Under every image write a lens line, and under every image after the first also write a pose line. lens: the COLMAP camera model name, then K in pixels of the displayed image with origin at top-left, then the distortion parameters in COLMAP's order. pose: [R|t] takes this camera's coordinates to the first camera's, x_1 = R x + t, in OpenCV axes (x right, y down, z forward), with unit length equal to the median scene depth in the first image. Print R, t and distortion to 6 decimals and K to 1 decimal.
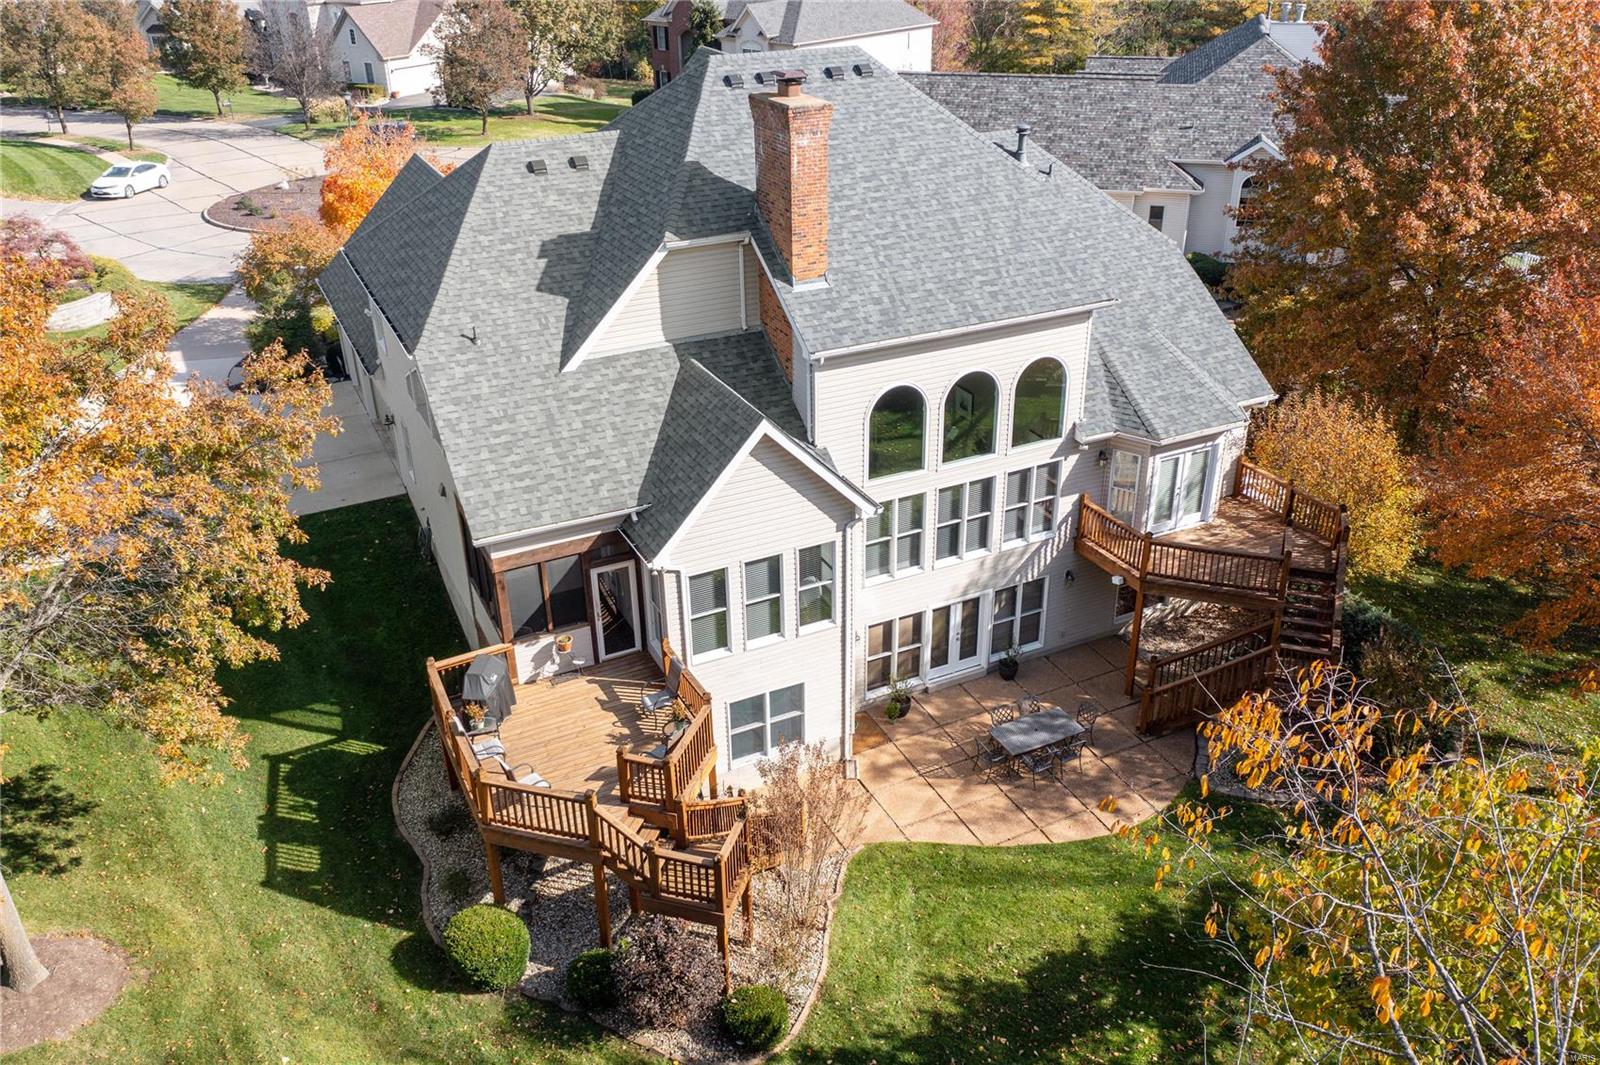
lens RADIAL K [[1267.9, 0, 805.0], [0, 1267.9, 526.5], [0, 0, 1]] dist [-0.005588, 0.001972]
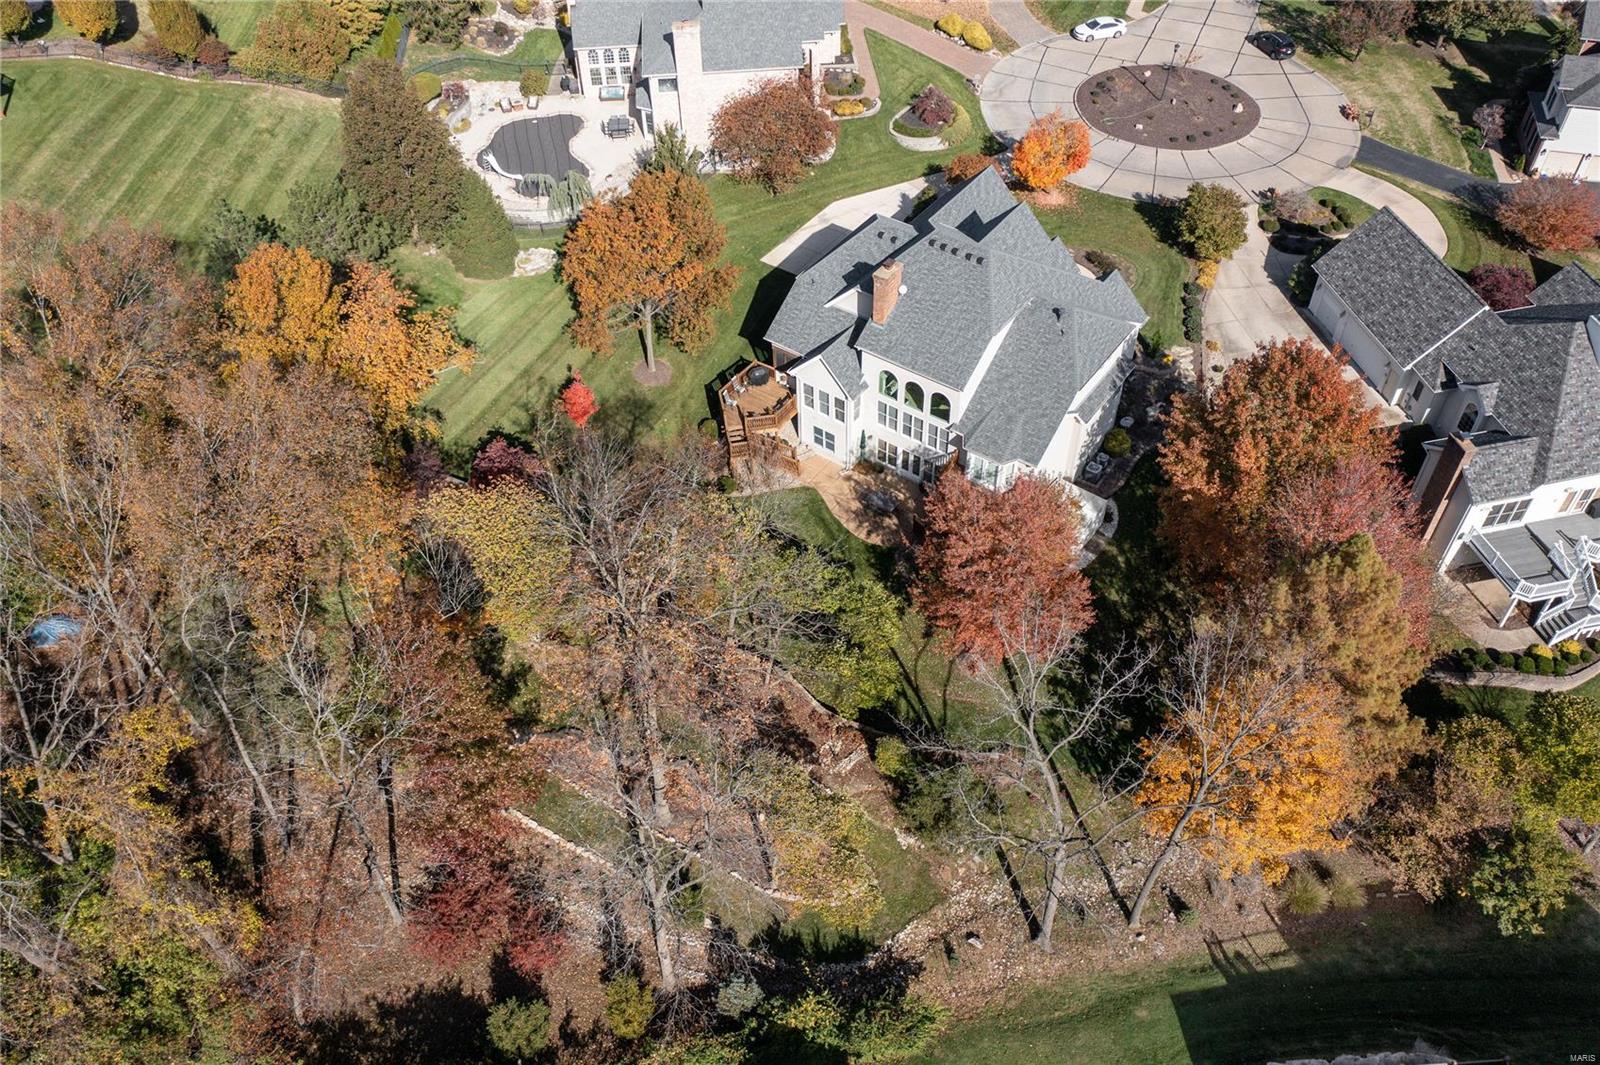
lens RADIAL K [[1267.9, 0, 799.5], [0, 1267.9, 532.9], [0, 0, 1]] dist [-0.005588, 0.001972]
pose [[0.477249, 0.642797, -0.599204, 1.875374], [-0.412501, 0.765945, 0.493124, -1.125881], [0.775936, 0.011830, 0.630700, -0.940796]]
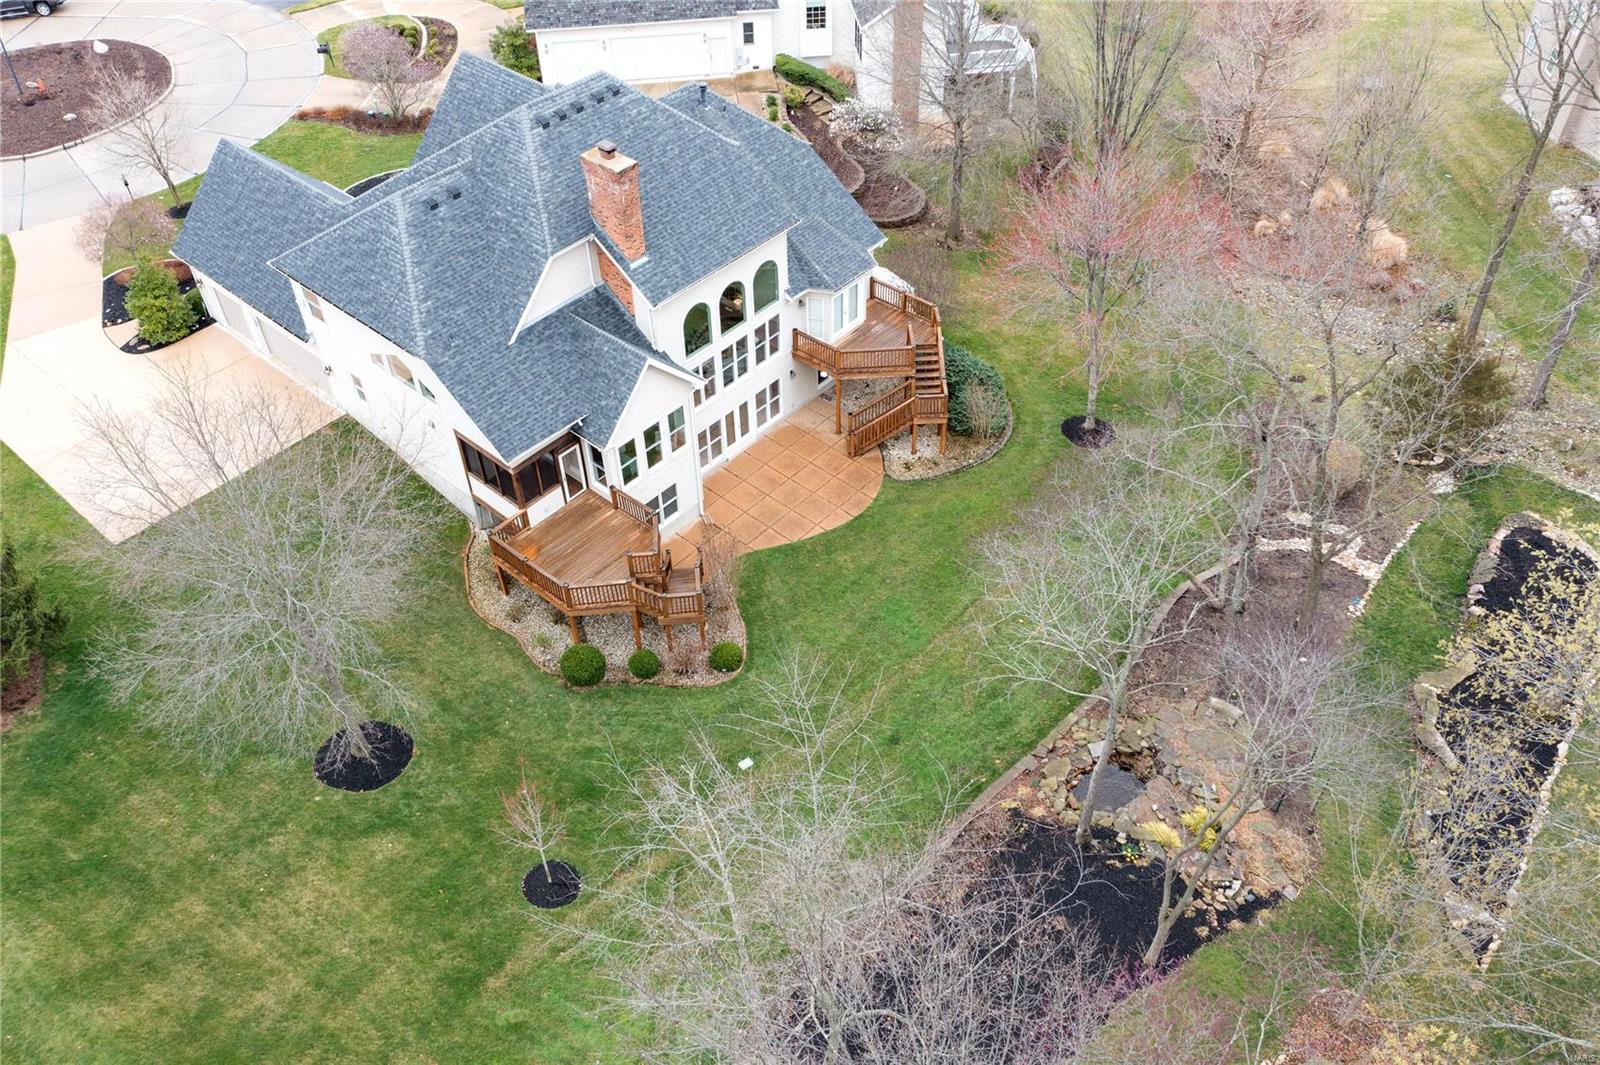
lens RADIAL K [[1267.9, 0, 795.4], [0, 1267.9, 536.6], [0, 0, 1]] dist [-0.005588, 0.001972]
pose [[0.927792, -0.261392, 0.266227, -0.323700], [0.176389, 0.936080, 0.304370, -0.301668], [-0.328770, -0.235433, 0.914594, -0.654277]]
